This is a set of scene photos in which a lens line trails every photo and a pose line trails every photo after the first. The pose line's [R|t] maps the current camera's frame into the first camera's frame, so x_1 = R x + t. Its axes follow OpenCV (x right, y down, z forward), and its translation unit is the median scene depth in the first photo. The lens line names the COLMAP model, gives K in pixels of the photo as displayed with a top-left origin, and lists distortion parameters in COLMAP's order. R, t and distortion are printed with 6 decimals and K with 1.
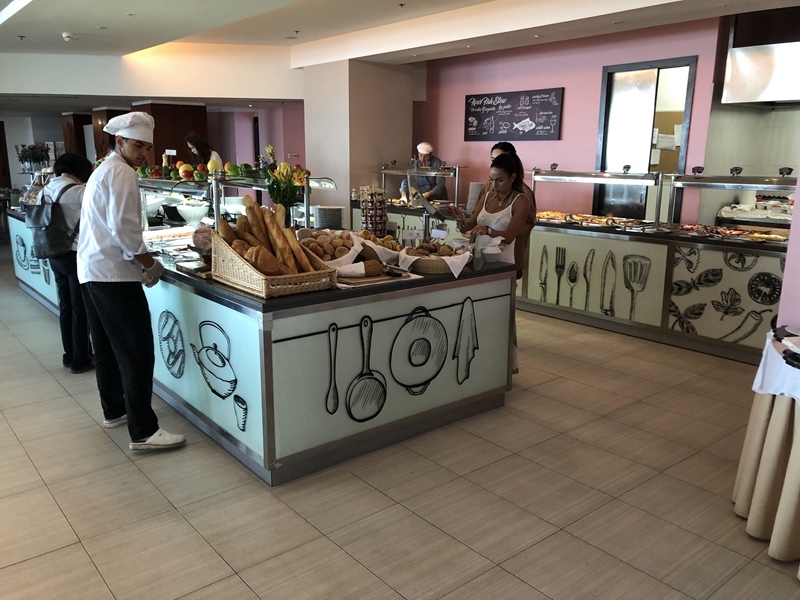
lens RADIAL K [[668.5, 0, 398.8], [0, 668.5, 301.0], [0, 0, 1]] dist [0.012982, -0.011764]
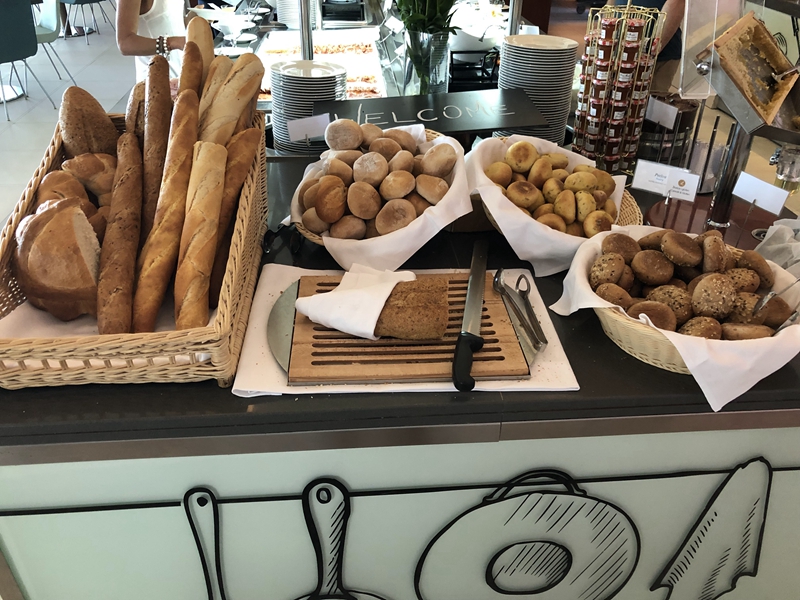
lens RADIAL K [[668.5, 0, 401.3], [0, 668.5, 298.5], [0, 0, 1]] dist [0.012982, -0.011764]
pose [[0.824282, 0.308310, -0.474874, 0.099315], [-0.138111, 0.922887, 0.359450, -0.165777], [0.549077, -0.230703, 0.803300, 0.738915]]
